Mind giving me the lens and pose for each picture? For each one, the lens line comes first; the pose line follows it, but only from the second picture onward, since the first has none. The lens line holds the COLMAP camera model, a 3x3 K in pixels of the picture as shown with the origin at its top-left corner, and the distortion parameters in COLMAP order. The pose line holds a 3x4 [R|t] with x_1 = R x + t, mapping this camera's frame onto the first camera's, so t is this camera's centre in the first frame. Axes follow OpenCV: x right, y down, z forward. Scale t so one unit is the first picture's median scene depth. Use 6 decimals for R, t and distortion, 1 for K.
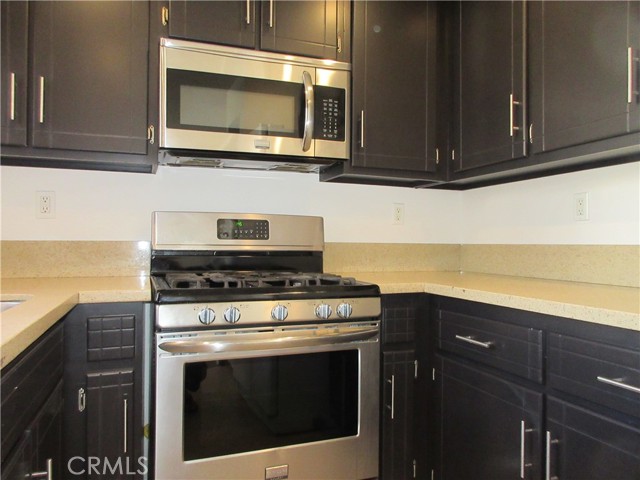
lens RADIAL K [[469.6, 0, 320.0], [0, 469.6, 240.0], [0, 0, 1]] dist [0.000168, 0.009288]
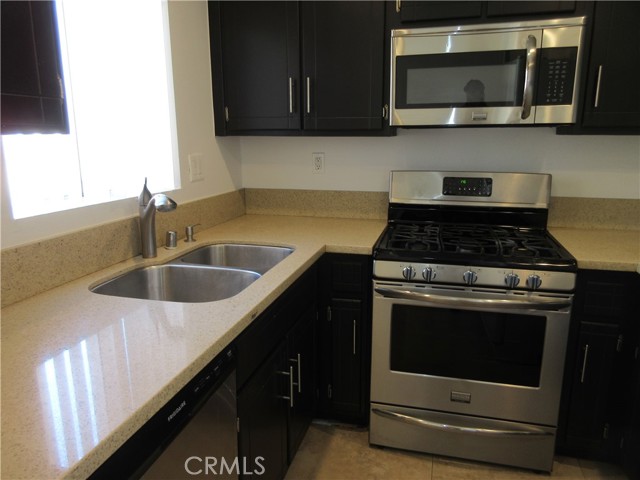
lens RADIAL K [[472.8, 0, 320.0], [0, 472.8, 240.0], [0, 0, 1]] dist [-0.008926, 0.012101]
pose [[0.819484, 0.116011, -0.561237, 0.214656], [0.013079, 0.975256, 0.220689, -0.166692], [0.572952, -0.188192, 0.797690, -0.125376]]
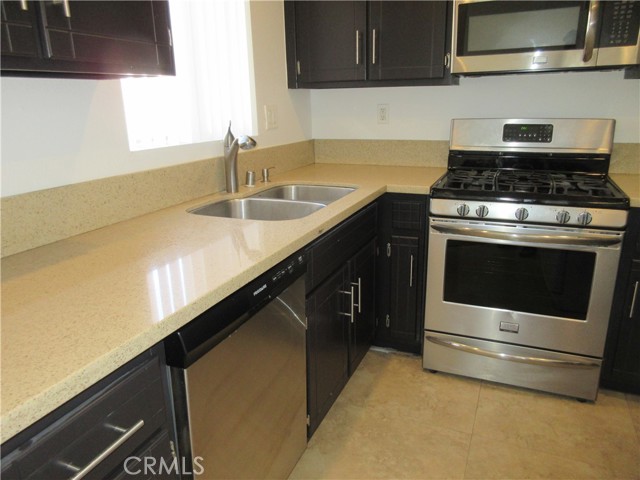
lens RADIAL K [[472.8, 0, 320.0], [0, 472.8, 240.0], [0, 0, 1]] dist [-0.008926, 0.012101]
pose [[0.729169, 0.172329, -0.662281, 0.304684], [0.030792, 0.958532, 0.283317, -0.126420], [0.683641, -0.226978, 0.693625, -0.222416]]
